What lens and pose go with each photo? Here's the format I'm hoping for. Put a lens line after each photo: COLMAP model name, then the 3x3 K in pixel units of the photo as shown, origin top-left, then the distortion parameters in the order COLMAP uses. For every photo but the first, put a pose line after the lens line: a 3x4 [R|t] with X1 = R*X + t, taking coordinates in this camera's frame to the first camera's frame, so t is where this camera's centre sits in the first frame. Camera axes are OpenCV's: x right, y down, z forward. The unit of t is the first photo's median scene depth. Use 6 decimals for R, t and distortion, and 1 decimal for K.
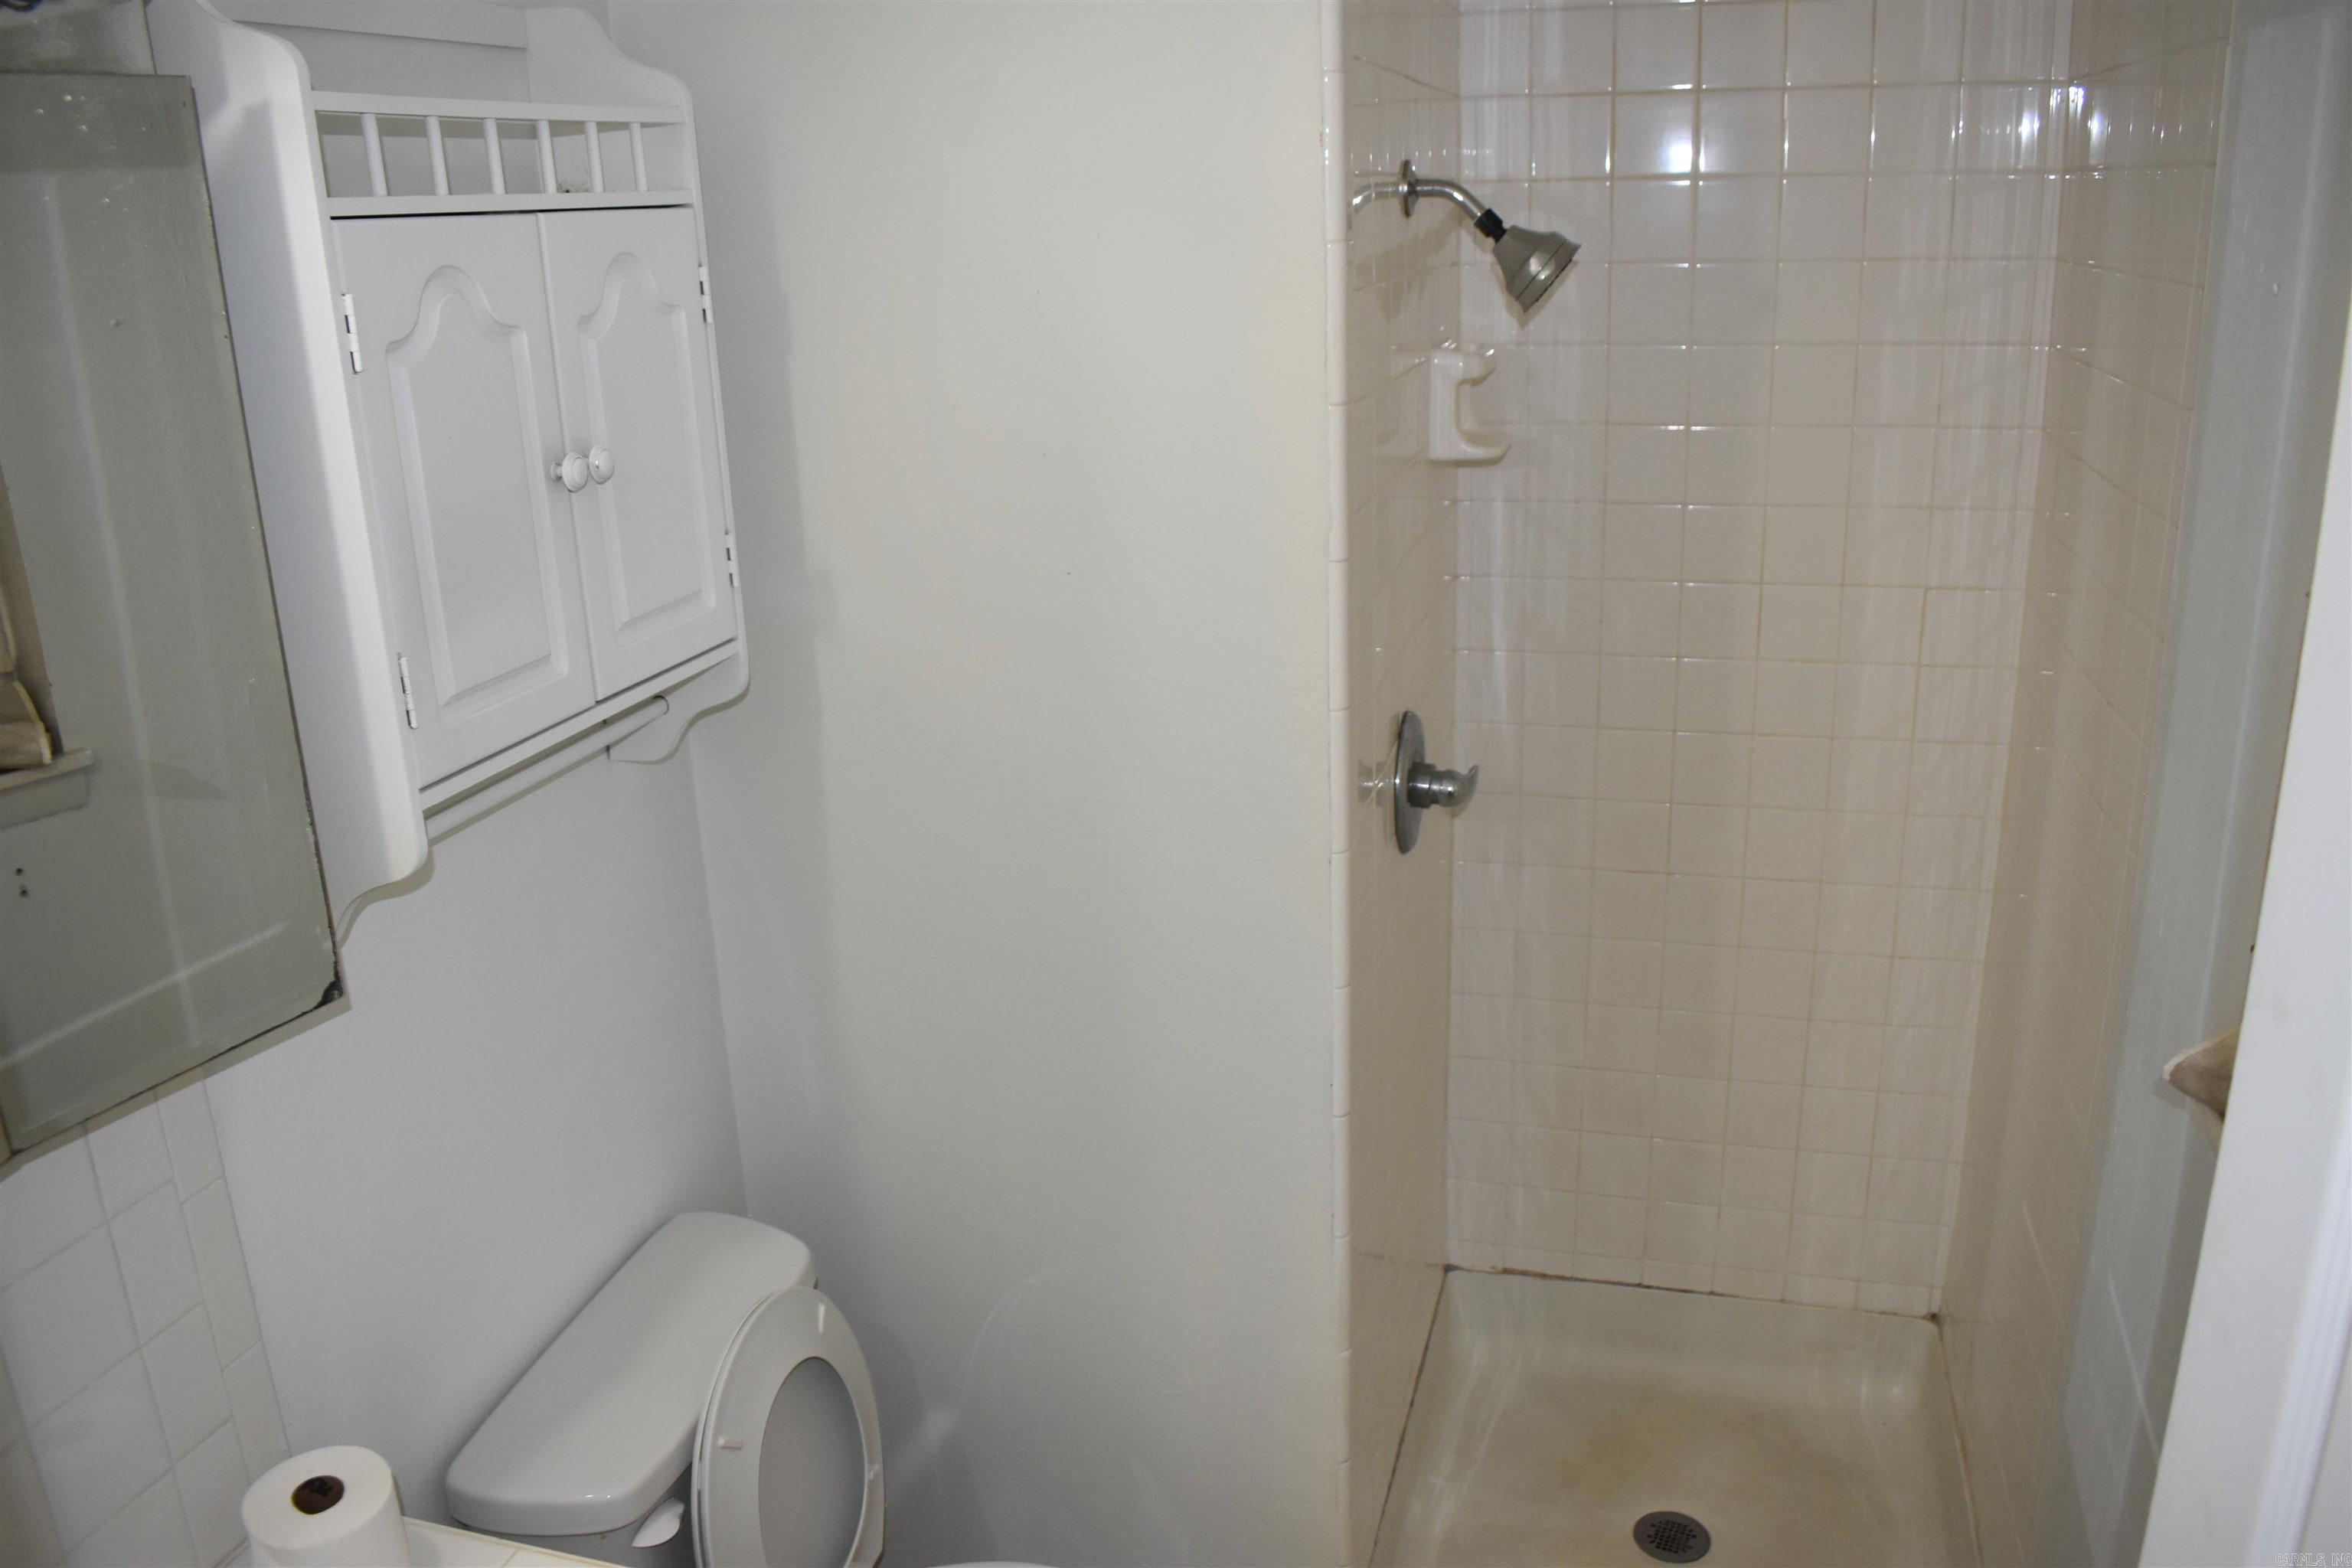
lens RADIAL K [[1827.8, 0, 1177.4], [0, 1827.8, 785.6], [0, 0, 1]] dist [-0.120678, 0.000830]
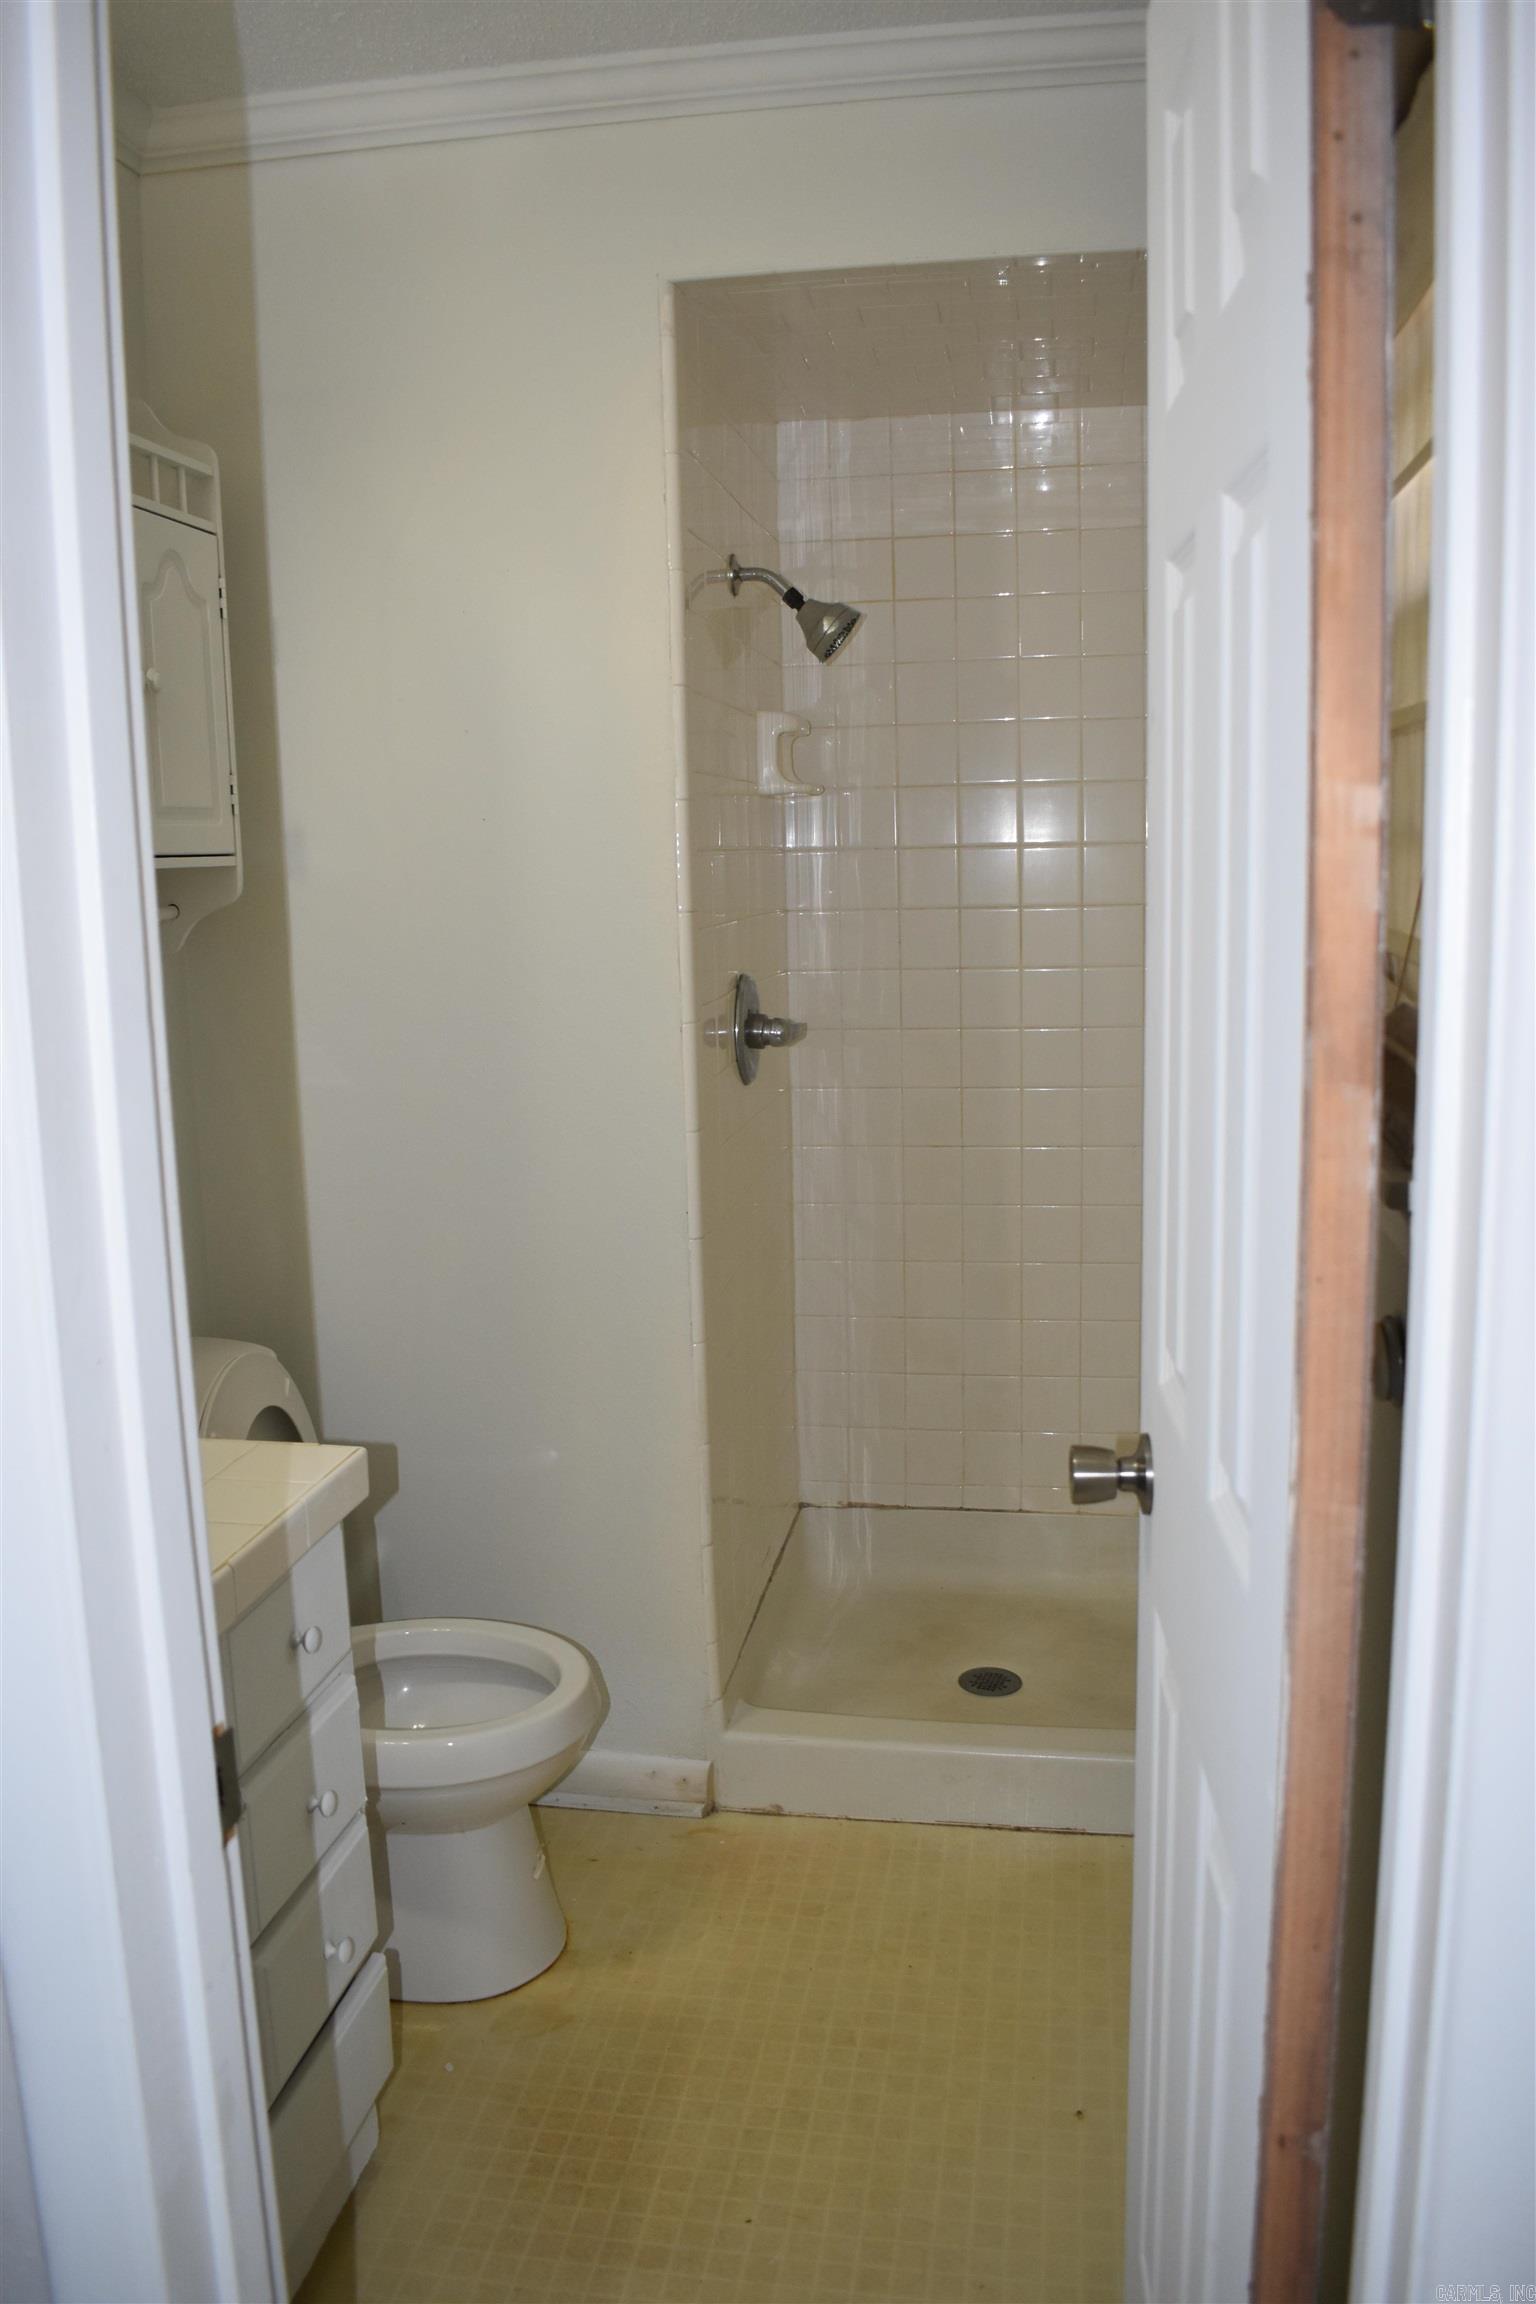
lens RADIAL K [[1790.5, 0, 768.8], [0, 1790.5, 1150.6], [0, 0, 1]] dist [-0.120678, 0.000830]
pose [[0.993612, -0.010324, 0.112377, -0.000277], [0.025426, 0.990682, -0.133799, 0.270108], [-0.109948, 0.135802, 0.984616, -0.250498]]
